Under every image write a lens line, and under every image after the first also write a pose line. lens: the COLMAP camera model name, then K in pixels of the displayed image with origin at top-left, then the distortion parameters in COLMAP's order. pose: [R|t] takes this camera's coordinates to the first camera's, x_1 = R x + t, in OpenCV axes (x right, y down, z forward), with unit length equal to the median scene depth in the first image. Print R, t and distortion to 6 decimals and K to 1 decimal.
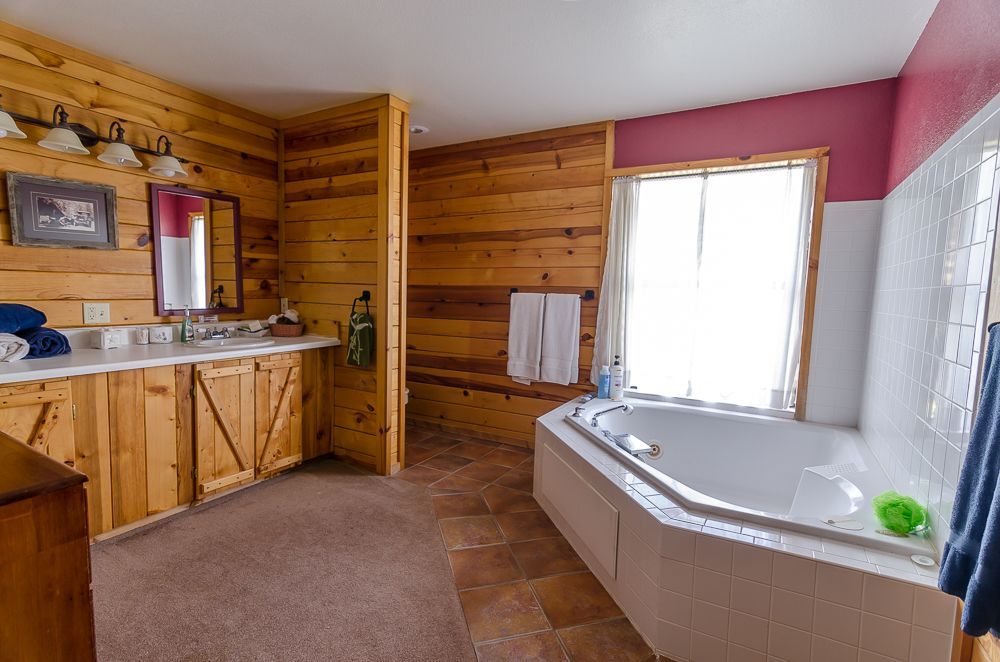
lens RADIAL K [[476.7, 0, 505.7], [0, 476.7, 333.1], [0, 0, 1]] dist [-0.005073, 0.004917]
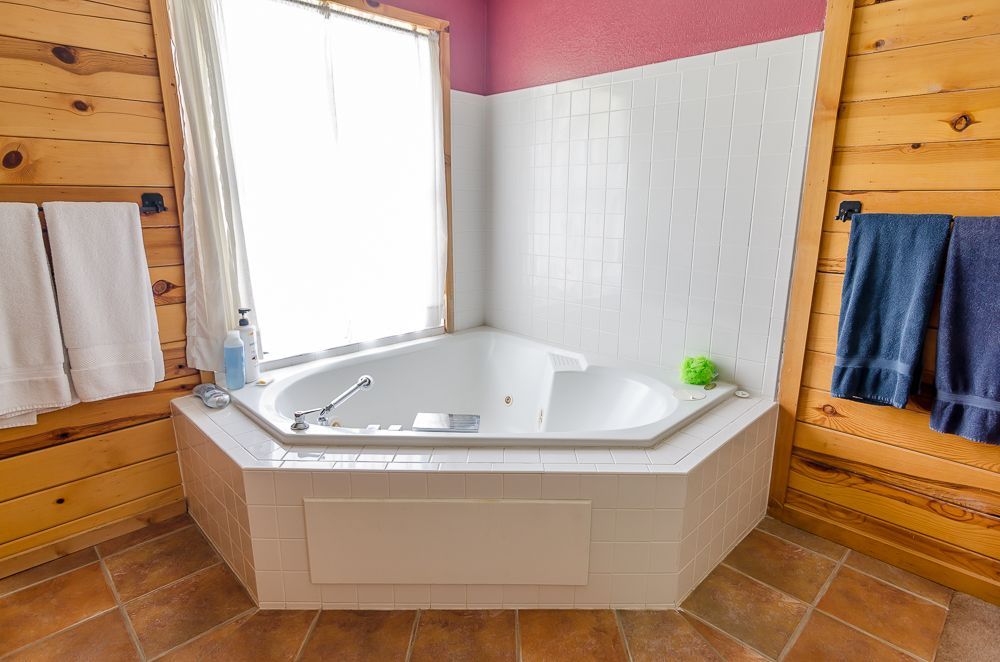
lens RADIAL K [[545.5, 0, 500.0], [0, 545.5, 331.0], [0, 0, 1]] dist [-0.000098, 0.000583]
pose [[0.263490, -0.251508, 0.931298, -0.305651], [0.087561, 0.967664, 0.236556, -0.056002], [-0.960680, 0.019216, 0.276992, 0.519781]]
